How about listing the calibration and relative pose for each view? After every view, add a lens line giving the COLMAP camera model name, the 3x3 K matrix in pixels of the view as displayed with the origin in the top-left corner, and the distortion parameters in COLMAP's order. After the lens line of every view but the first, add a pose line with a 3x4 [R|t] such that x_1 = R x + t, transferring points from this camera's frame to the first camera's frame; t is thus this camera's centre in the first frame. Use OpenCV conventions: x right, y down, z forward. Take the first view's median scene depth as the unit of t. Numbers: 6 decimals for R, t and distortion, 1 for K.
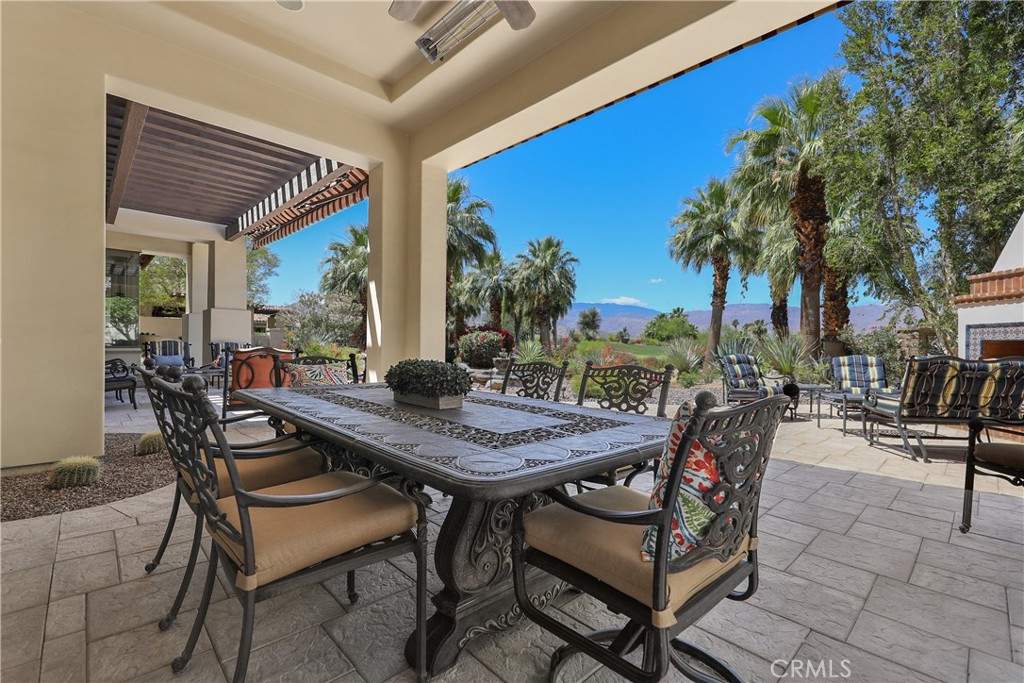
lens RADIAL K [[457.4, 0, 512.0], [0, 457.4, 341.5], [0, 0, 1]] dist [-0.001160, -0.000337]
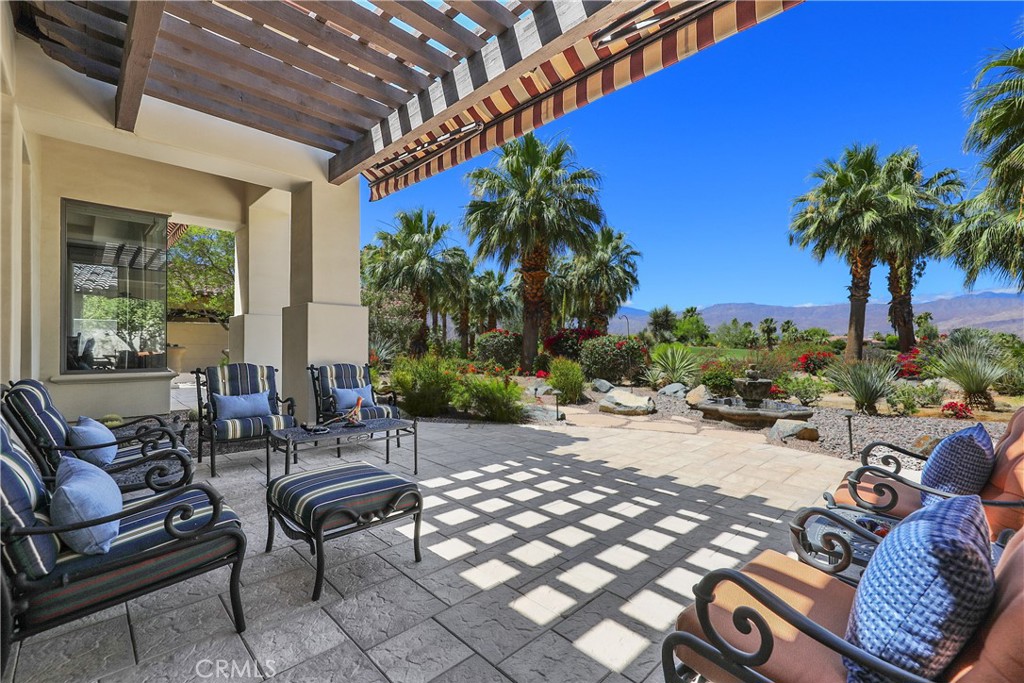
lens RADIAL K [[446.2, 0, 512.0], [0, 446.2, 341.5], [0, 0, 1]] dist [-0.000612, -0.000069]
pose [[0.999823, -0.013671, 0.012931, -0.170777], [0.013712, 0.999901, -0.003053, -0.008442], [-0.012888, 0.003230, 0.999912, 0.186472]]
